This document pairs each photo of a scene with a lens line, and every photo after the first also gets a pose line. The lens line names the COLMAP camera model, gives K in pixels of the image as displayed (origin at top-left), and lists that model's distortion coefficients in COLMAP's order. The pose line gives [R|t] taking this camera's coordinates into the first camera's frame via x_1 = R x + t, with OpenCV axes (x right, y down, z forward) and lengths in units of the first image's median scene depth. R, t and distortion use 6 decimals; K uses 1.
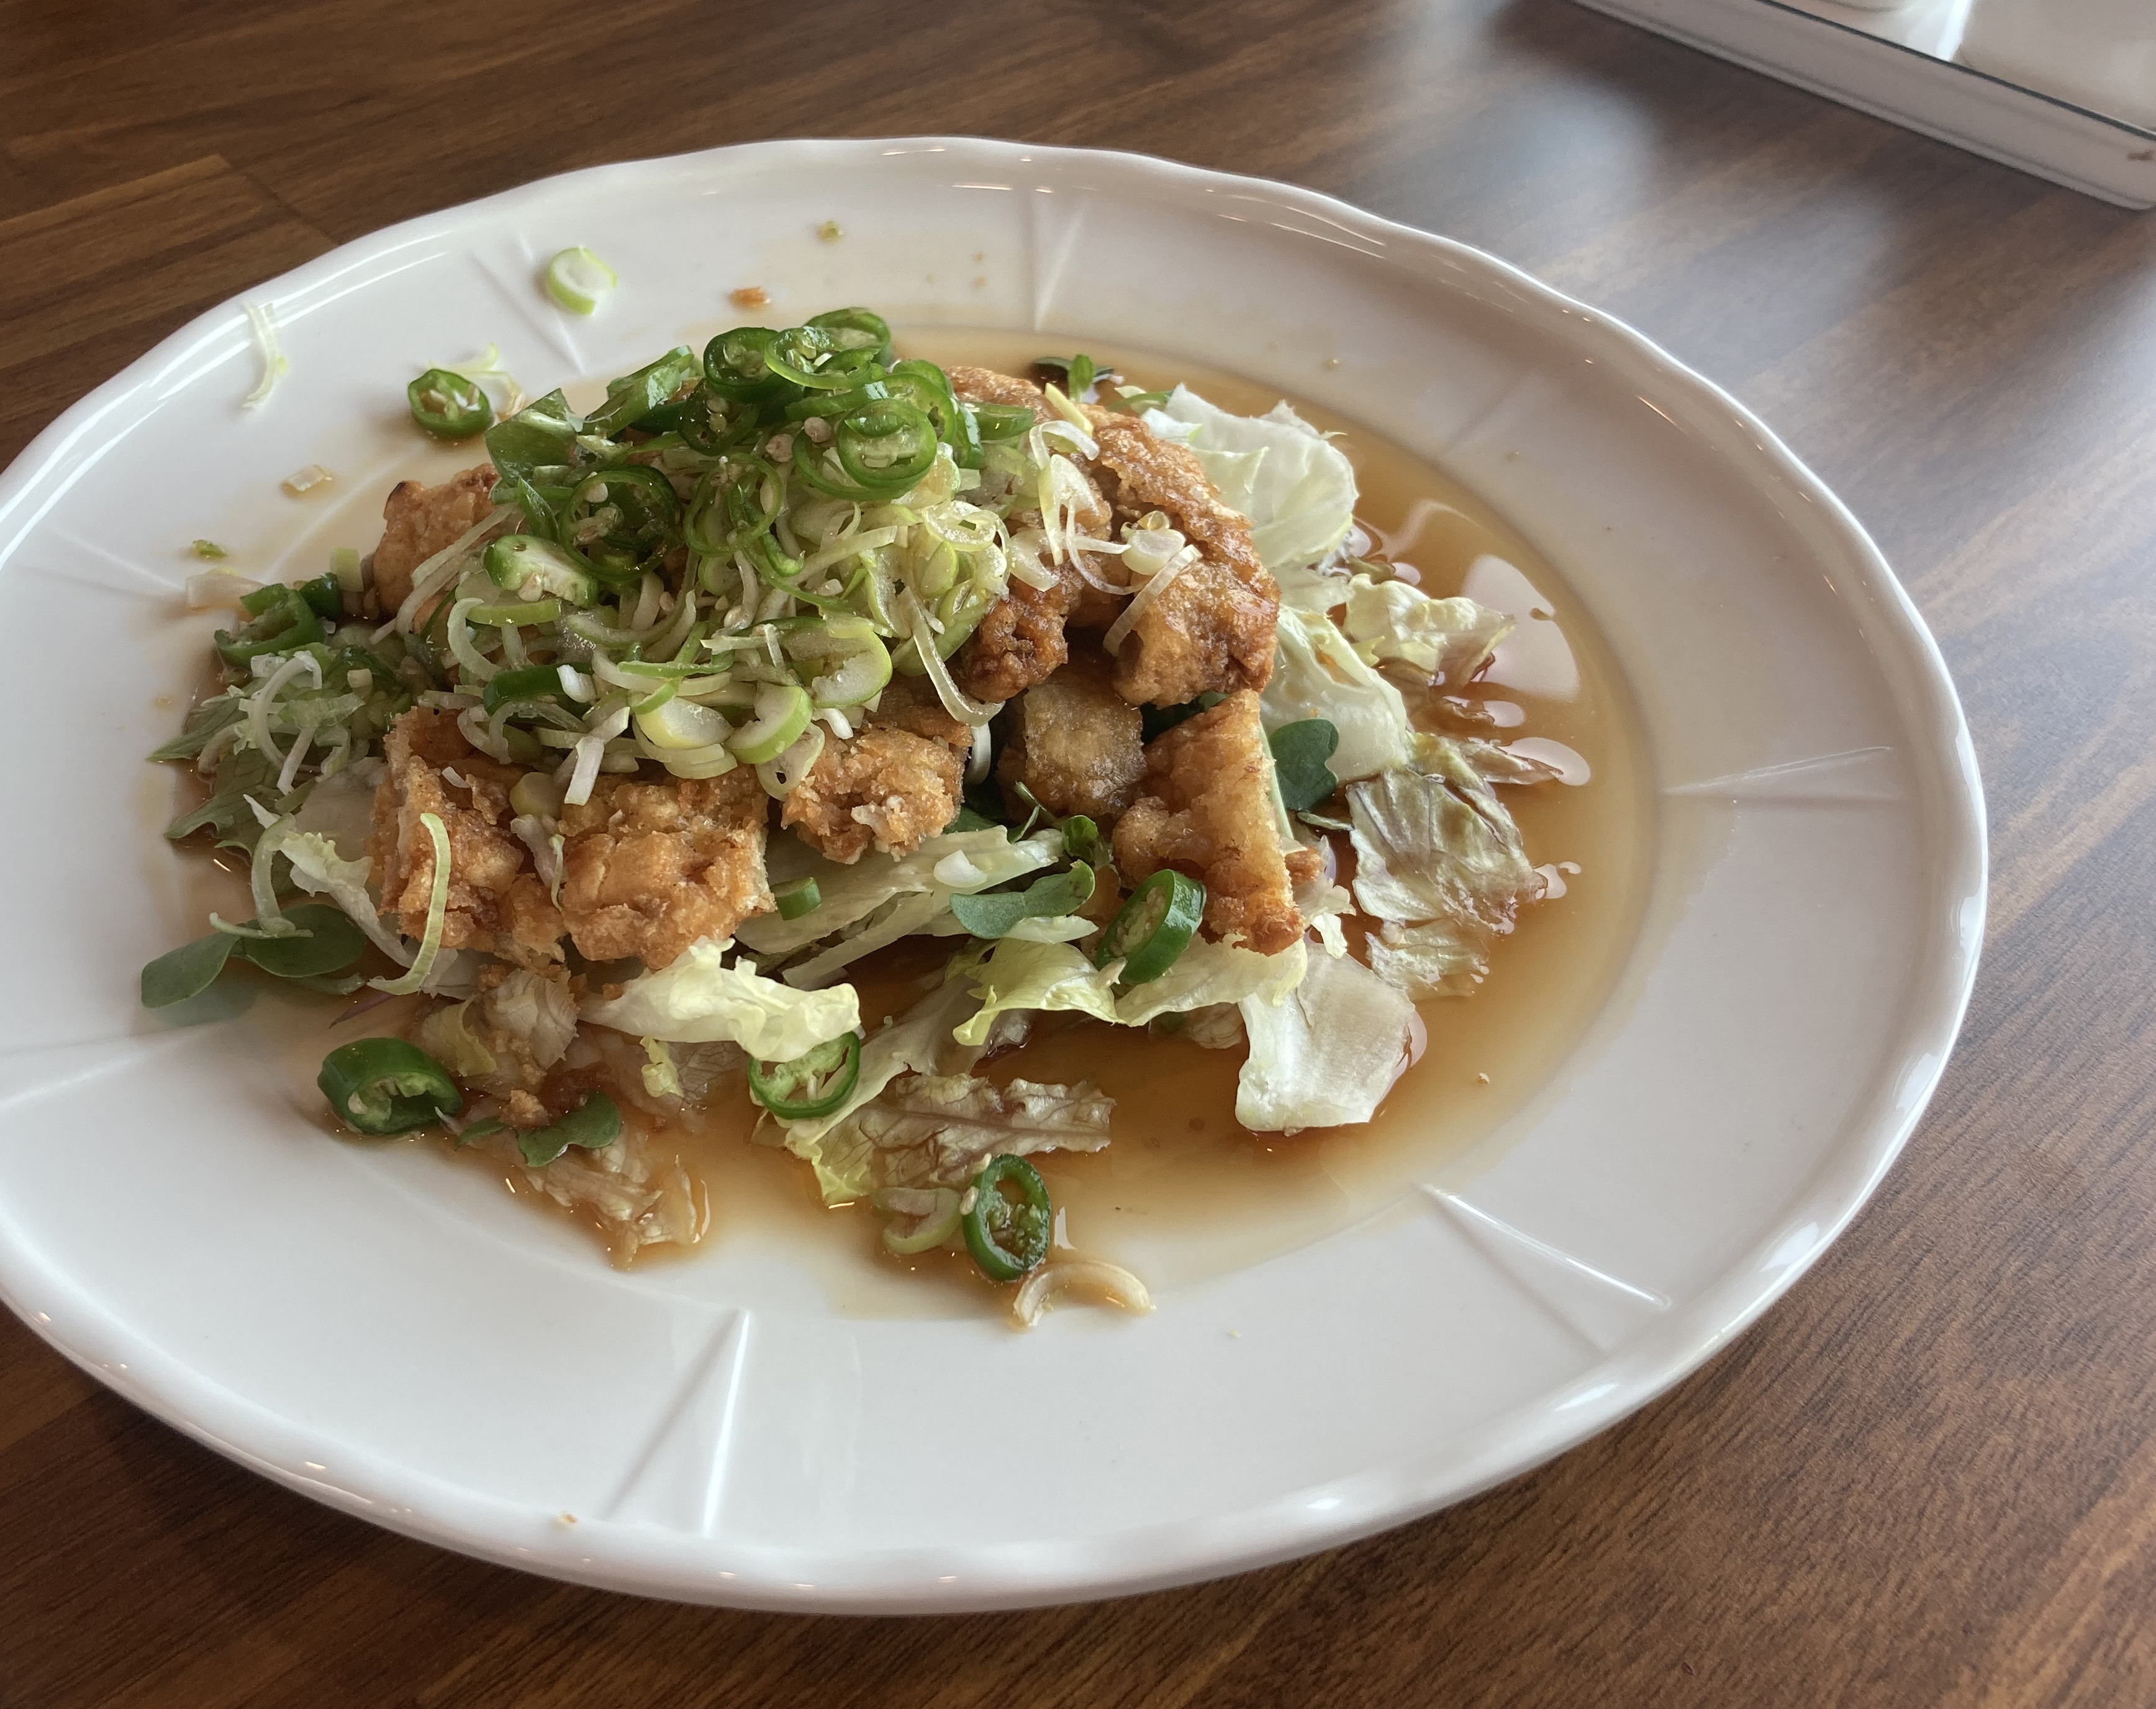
lens RADIAL K [[1996.7, 0, 1006.5], [0, 1996.7, 922.9], [0, 0, 1]] dist [0.126812, -0.573018]
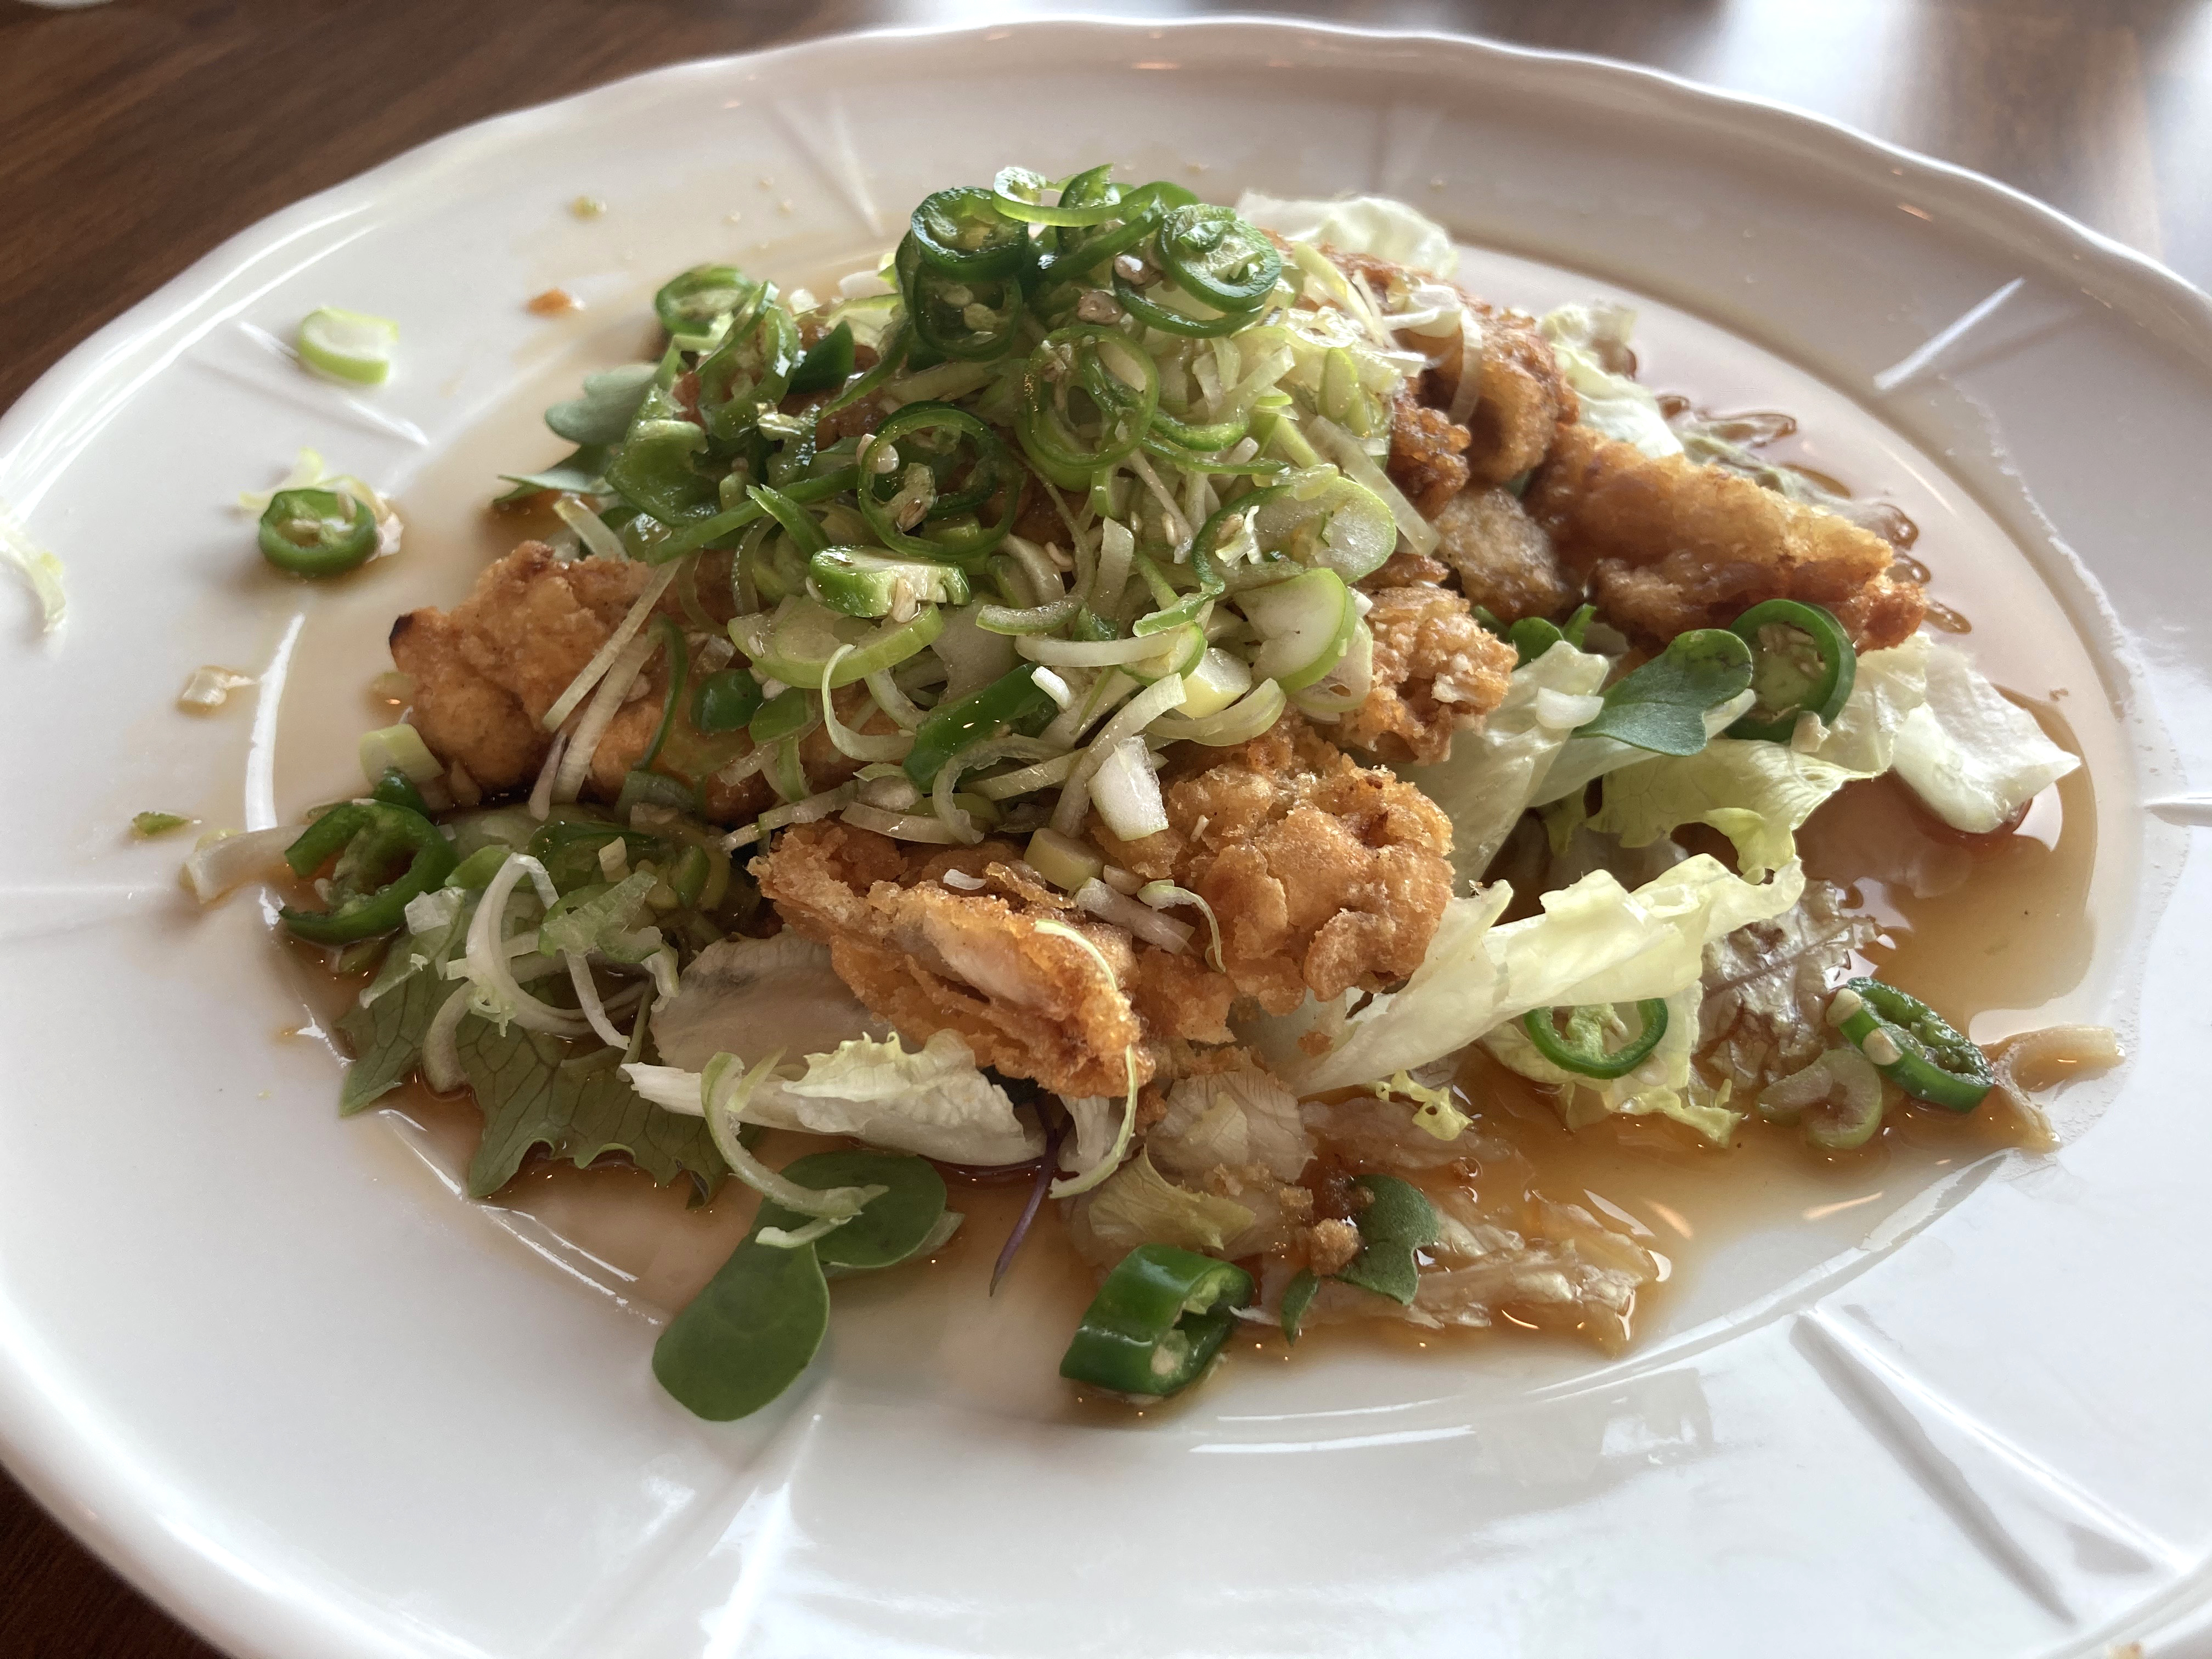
lens RADIAL K [[1820.6, 0, 1106.0], [0, 1820.6, 829.5], [0, 0, 1]] dist [0.071402, -0.231100]
pose [[0.817392, -0.421077, 0.393147, -0.463597], [0.435713, 0.898326, 0.056253, -0.099919], [-0.376861, 0.125318, 0.917753, 0.401576]]
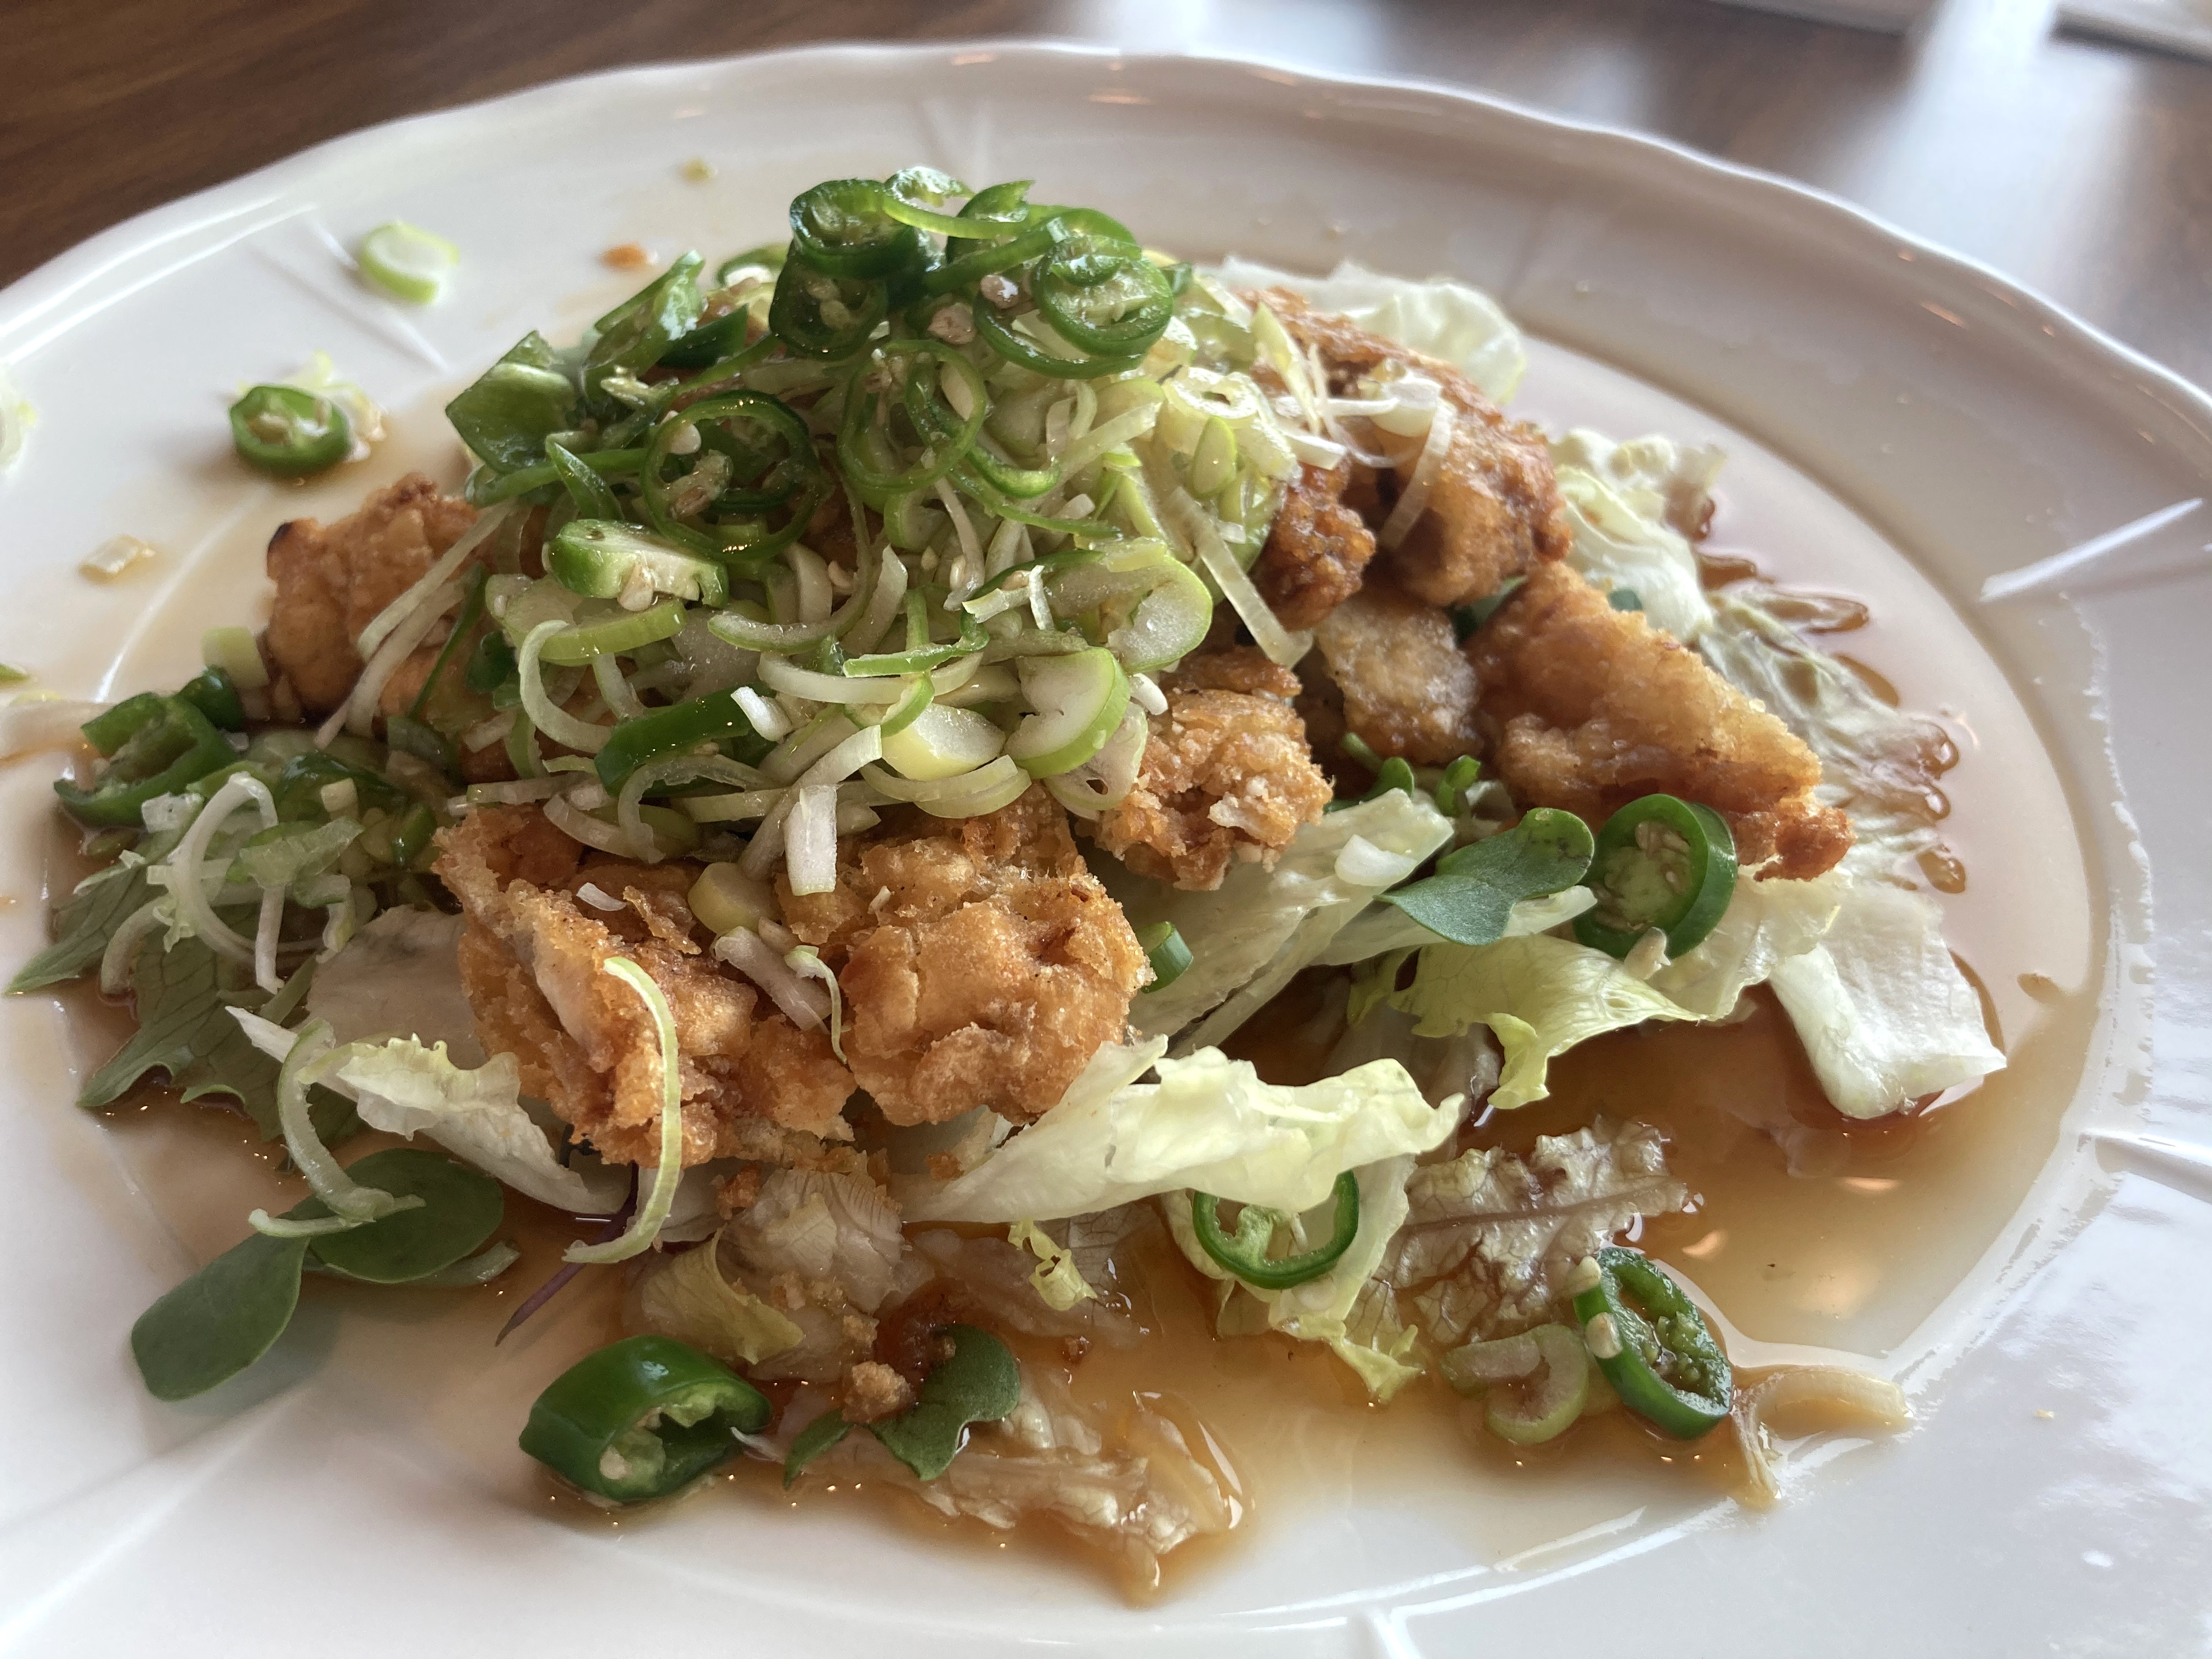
lens RADIAL K [[1815.1, 0, 1098.8], [0, 1815.1, 849.3], [0, 0, 1]] dist [0.036039, -0.120951]
pose [[0.944062, -0.219107, 0.246453, -0.259811], [0.230904, 0.972778, -0.019660, -0.039118], [-0.235437, 0.075467, 0.968955, 0.403140]]
